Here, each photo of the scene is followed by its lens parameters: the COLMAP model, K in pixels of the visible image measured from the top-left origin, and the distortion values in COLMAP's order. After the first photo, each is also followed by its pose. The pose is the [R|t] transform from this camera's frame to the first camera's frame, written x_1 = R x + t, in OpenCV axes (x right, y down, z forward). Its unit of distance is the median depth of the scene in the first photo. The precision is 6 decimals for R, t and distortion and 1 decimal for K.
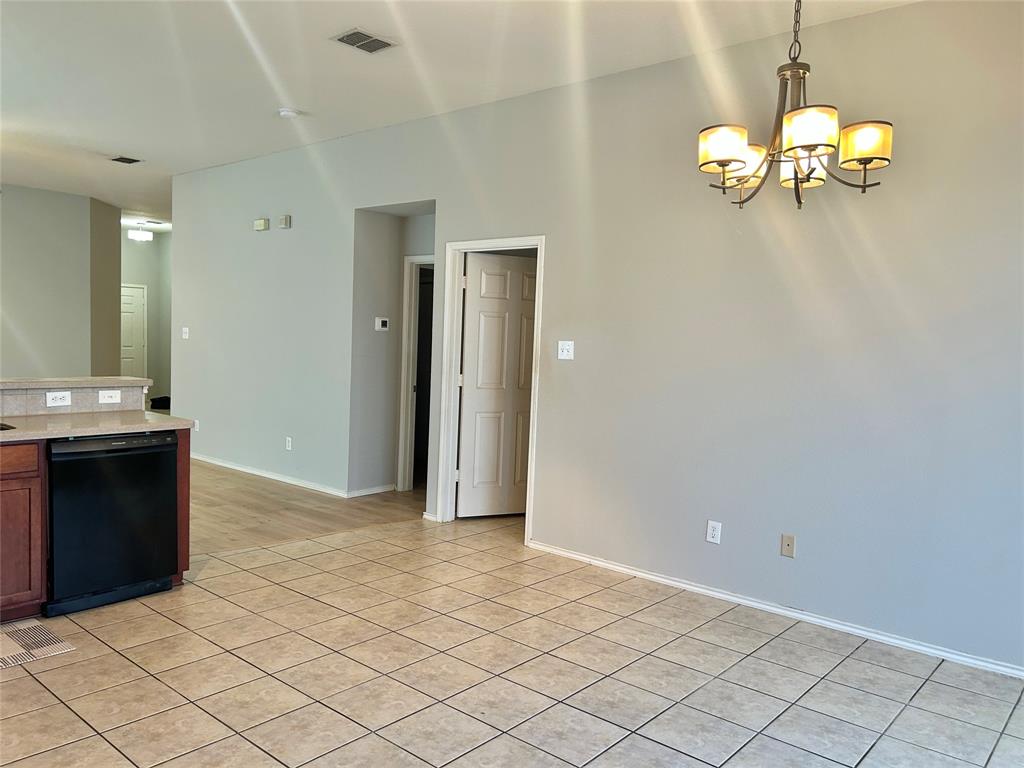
lens RADIAL K [[761.2, 0, 500.4], [0, 761.2, 387.0], [0, 0, 1]] dist [0.094365, -0.125543]
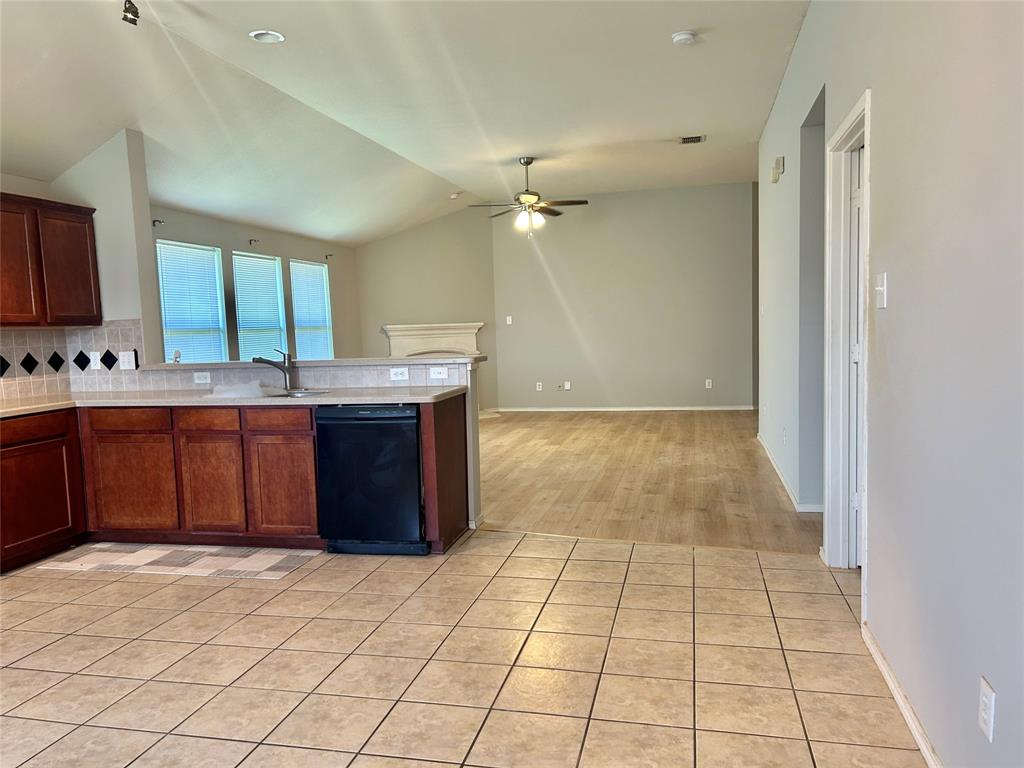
lens RADIAL K [[761.2, 0, 500.4], [0, 761.2, 387.0], [0, 0, 1]] dist [0.094365, -0.125543]
pose [[0.465763, 0.018299, -0.884720, 0.520790], [-0.004090, 0.999820, 0.018527, 0.012848], [0.884900, -0.005010, 0.465754, 0.587919]]
